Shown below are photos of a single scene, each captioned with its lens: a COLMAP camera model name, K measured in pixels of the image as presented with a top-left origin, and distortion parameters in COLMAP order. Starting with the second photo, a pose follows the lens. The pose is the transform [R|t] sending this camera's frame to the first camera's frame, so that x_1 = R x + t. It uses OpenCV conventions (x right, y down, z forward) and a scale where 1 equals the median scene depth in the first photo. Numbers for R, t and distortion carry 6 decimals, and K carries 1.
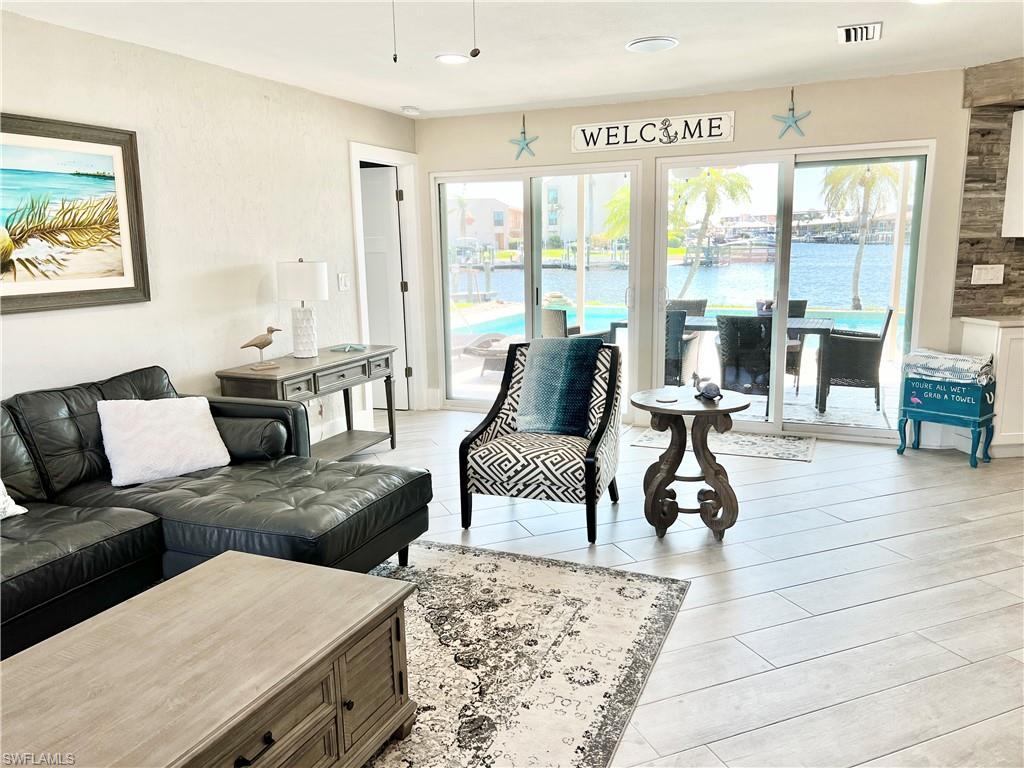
lens RADIAL K [[772.1, 0, 509.9], [0, 772.1, 390.6], [0, 0, 1]] dist [0.046734, -0.051347]
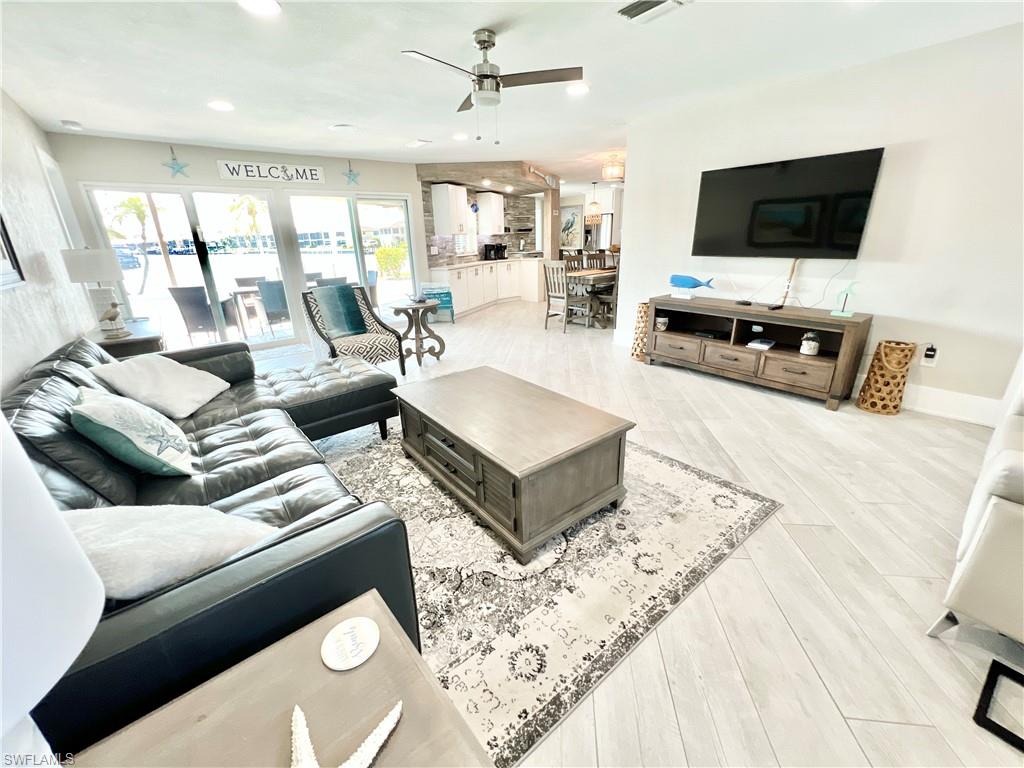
lens RADIAL K [[410.3, 0, 510.0], [0, 410.3, 380.0], [0, 0, 1]] dist [-0.001476, 0.000543]
pose [[0.470208, -0.284968, 0.835283, -0.551924], [0.187277, 0.957100, 0.221103, 0.008451], [-0.862457, 0.052465, 0.503404, 0.129809]]
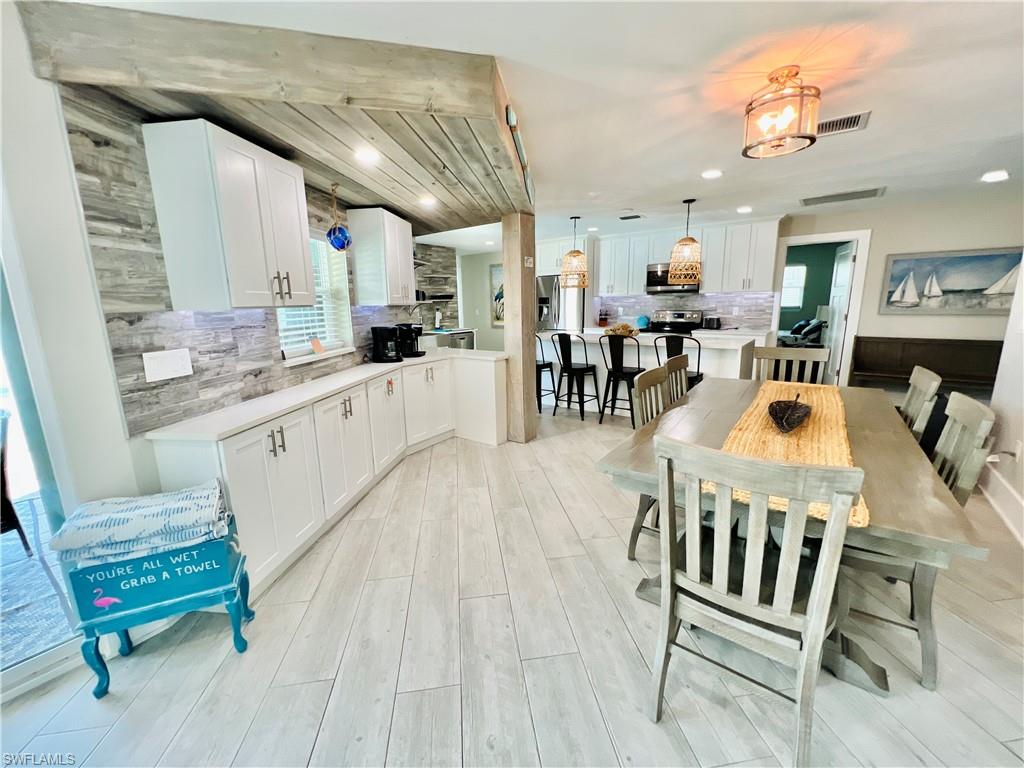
lens RADIAL K [[410.3, 0, 509.8], [0, 410.3, 382.2], [0, 0, 1]] dist [-0.001476, 0.000543]
pose [[0.240705, -0.172924, 0.955070, 0.352730], [0.200831, 0.971580, 0.125299, -0.124503], [-0.949594, 0.161648, 0.268593, 0.649363]]
